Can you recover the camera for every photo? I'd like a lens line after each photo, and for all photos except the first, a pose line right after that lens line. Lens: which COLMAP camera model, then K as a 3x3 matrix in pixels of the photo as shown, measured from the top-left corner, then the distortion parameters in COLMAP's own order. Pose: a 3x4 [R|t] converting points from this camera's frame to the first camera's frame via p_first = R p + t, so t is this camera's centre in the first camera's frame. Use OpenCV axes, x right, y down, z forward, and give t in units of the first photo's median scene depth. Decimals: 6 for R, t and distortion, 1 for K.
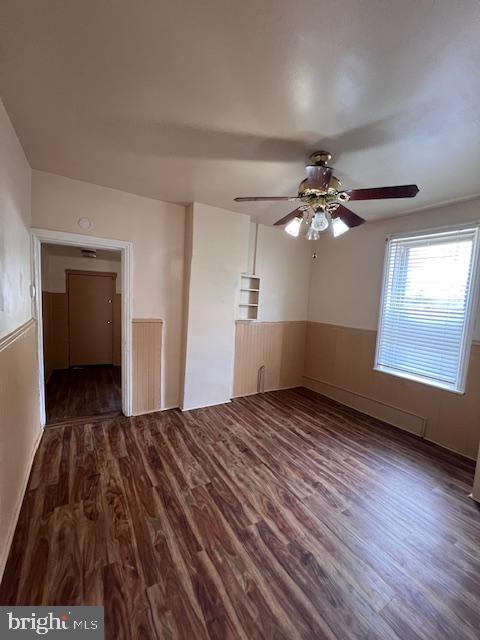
lens RADIAL K [[270.1, 0, 238.3], [0, 270.1, 334.4], [0, 0, 1]] dist [0.011848, -0.000853]
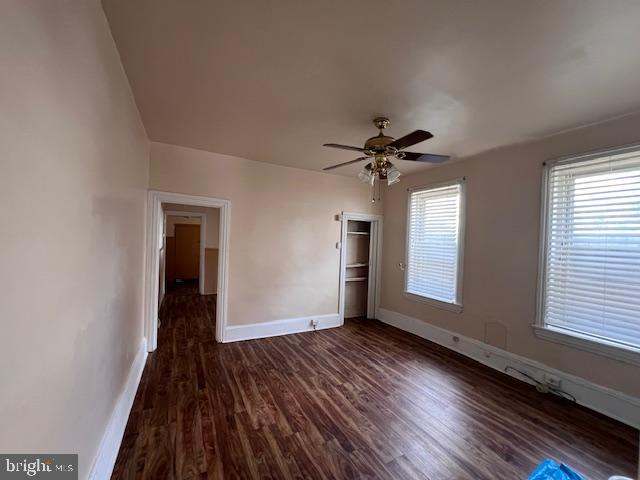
lens RADIAL K [[270.1, 0, 322.2], [0, 270.1, 240.7], [0, 0, 1]] dist [0.011848, -0.000853]
pose [[0.998552, -0.024426, -0.047928, 0.191971], [0.017942, 0.991176, -0.131332, 0.054582], [0.050713, 0.130282, 0.990179, -0.325836]]
